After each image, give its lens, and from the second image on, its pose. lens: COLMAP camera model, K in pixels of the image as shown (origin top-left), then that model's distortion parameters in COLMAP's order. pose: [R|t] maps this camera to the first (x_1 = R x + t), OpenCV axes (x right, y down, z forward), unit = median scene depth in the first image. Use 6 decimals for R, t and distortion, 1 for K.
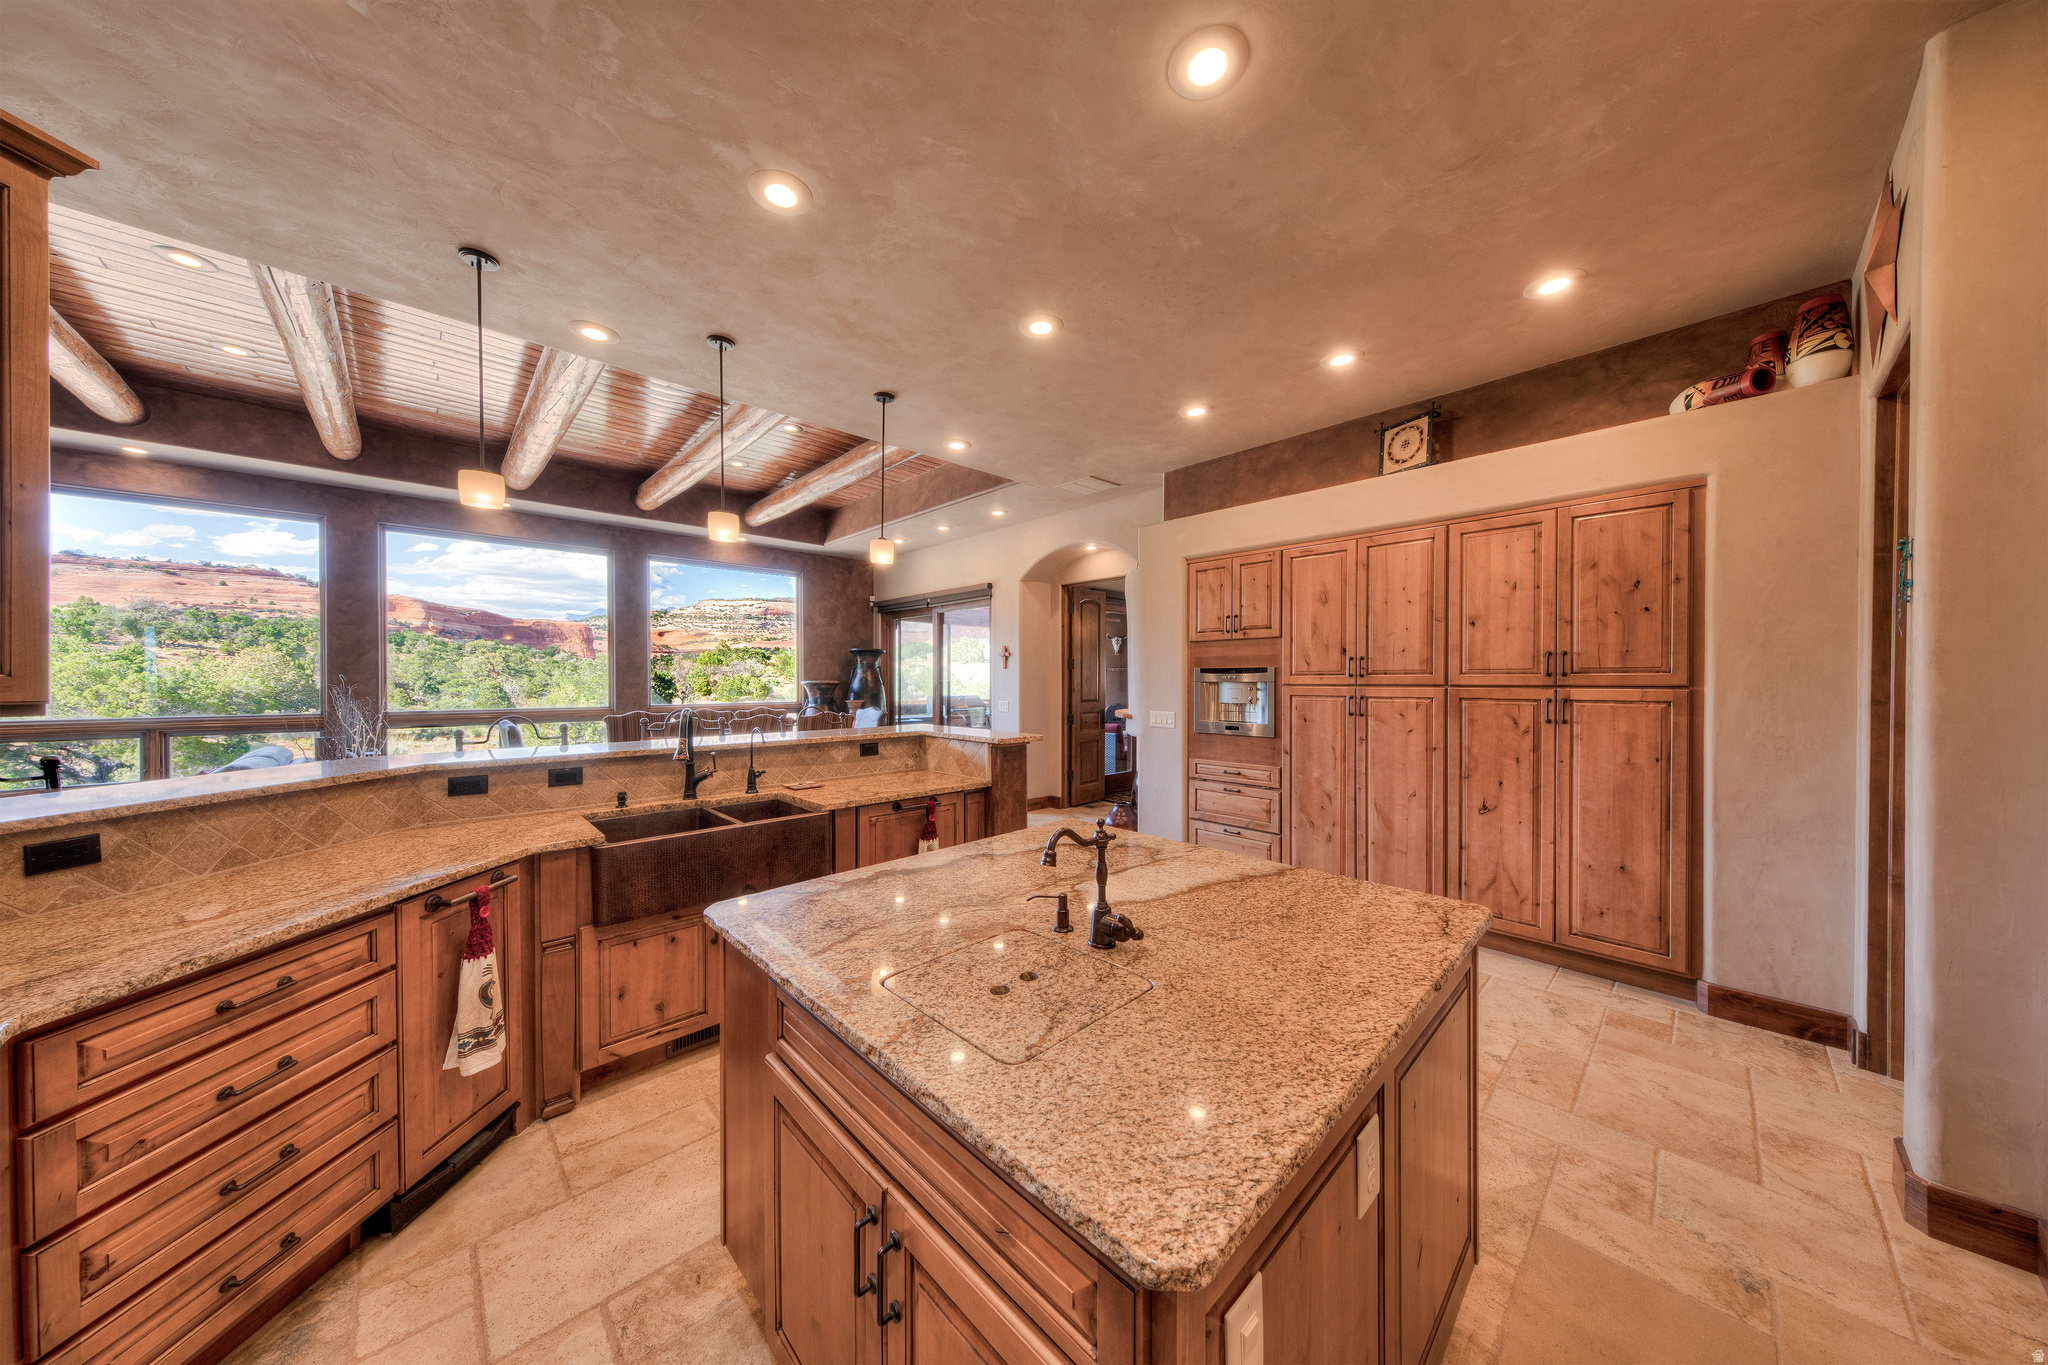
lens RADIAL K [[640.4, 0, 1026.9], [0, 640.4, 682.7], [0, 0, 1]] dist [0.007897, 0.000085]
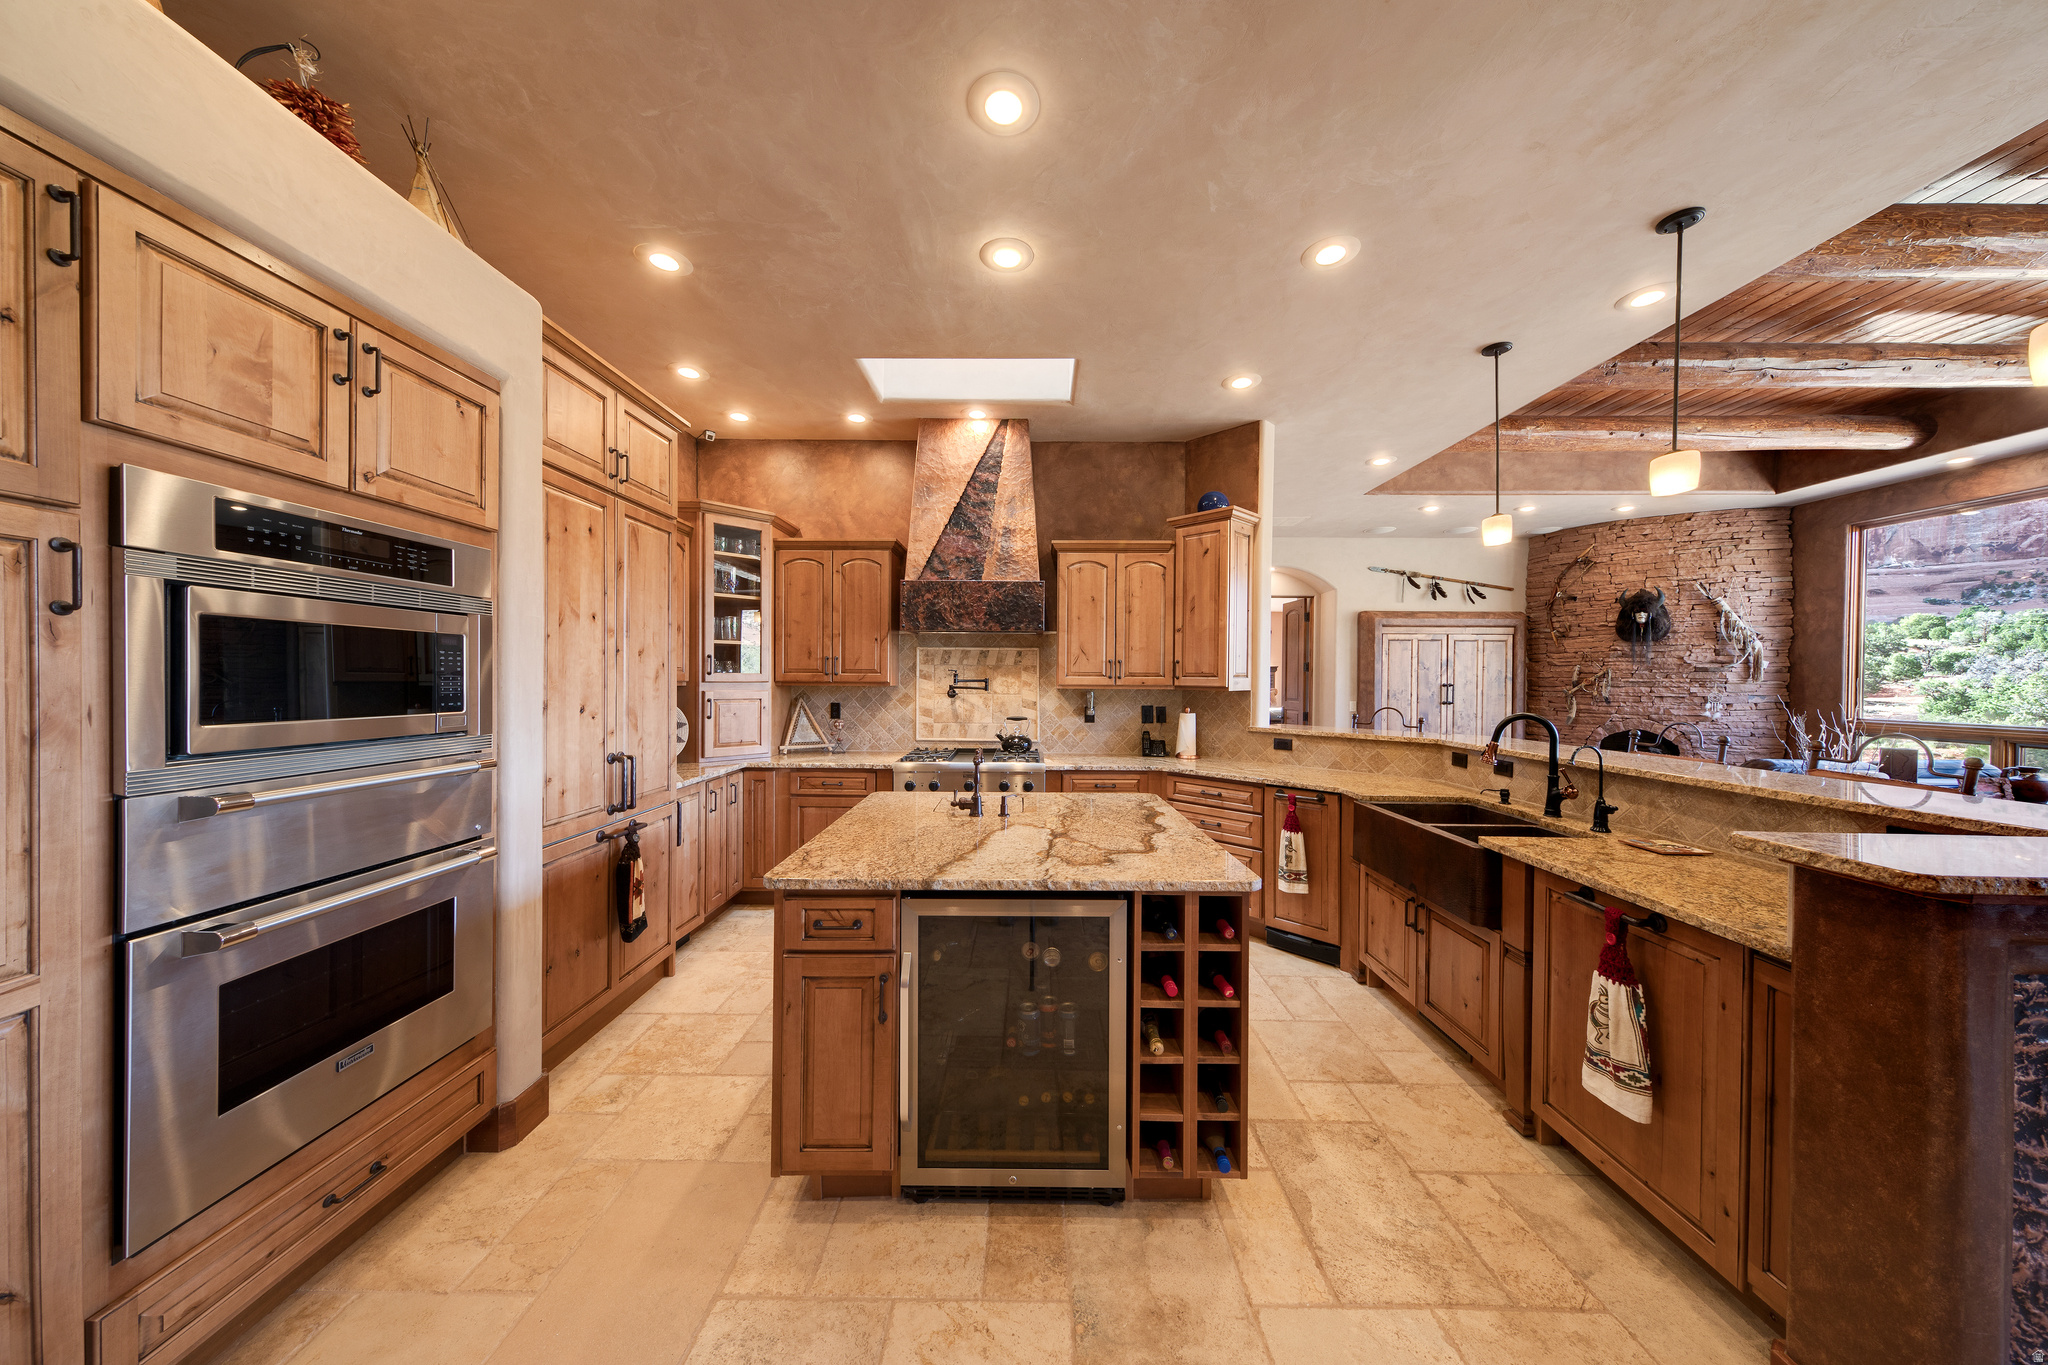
lens RADIAL K [[650.0, 0, 1024.0], [0, 650.0, 682.5], [0, 0, 1]] dist [0.008588, -0.000215]
pose [[-0.695318, 0.000431, -0.718702, 0.397626], [-0.012253, 0.999847, 0.012454, -0.004183], [0.718598, 0.017466, -0.695206, 0.688279]]
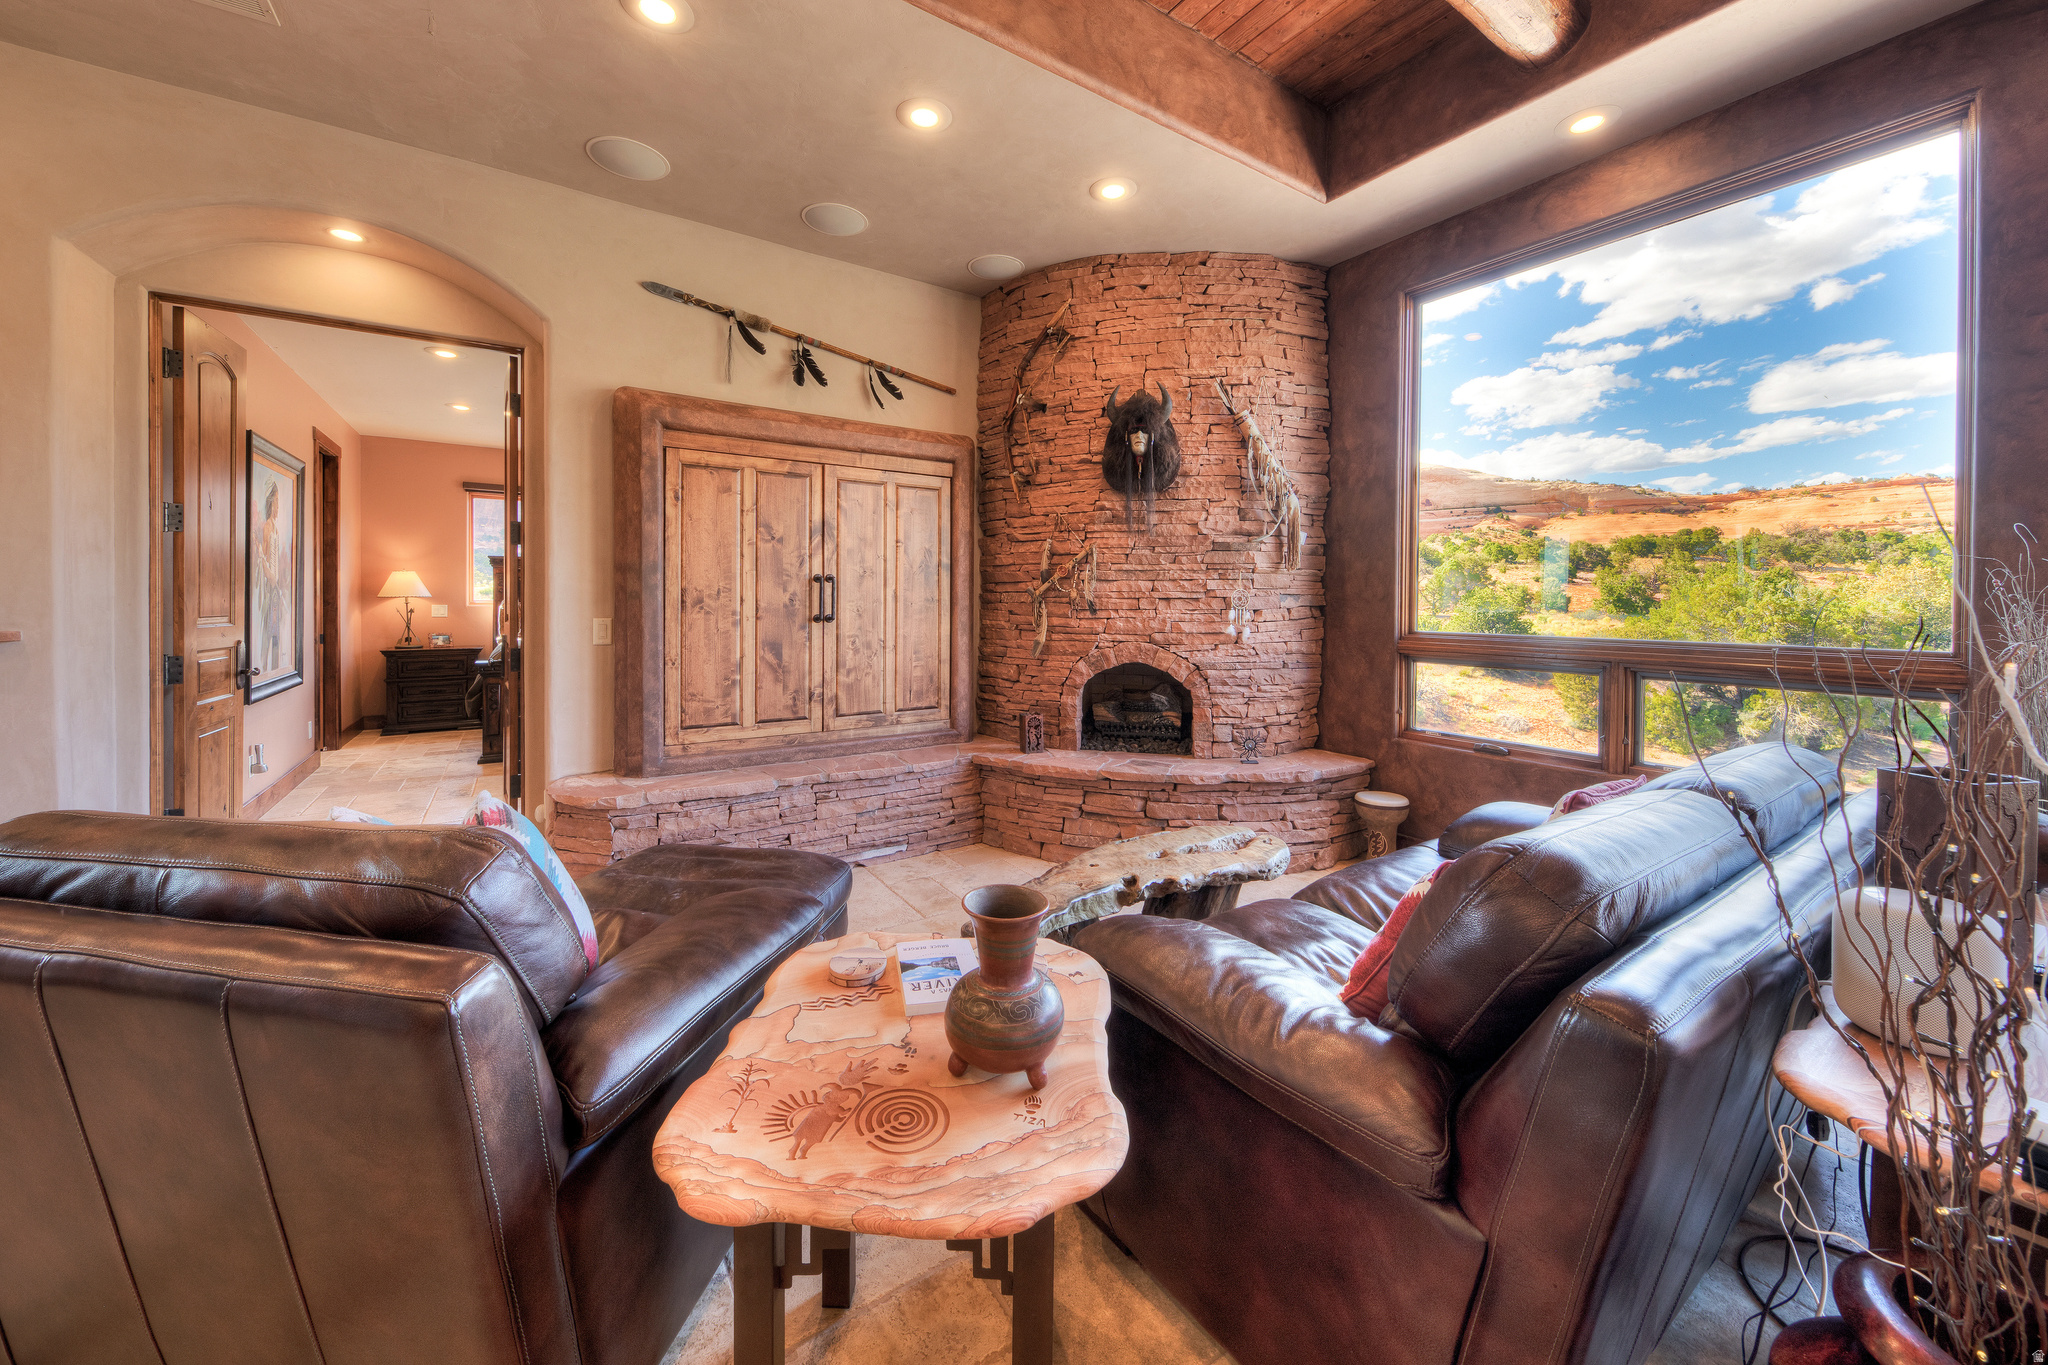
lens RADIAL K [[739.8, 0, 1022.5], [0, 739.8, 607.5], [0, 0, 1]] dist [0.001699, -0.000153]
pose [[-0.174379, 0.008978, -0.984638, -0.719169], [-0.012371, 0.999860, 0.011307, 0.029543], [0.984601, 0.014152, -0.174243, 0.678569]]
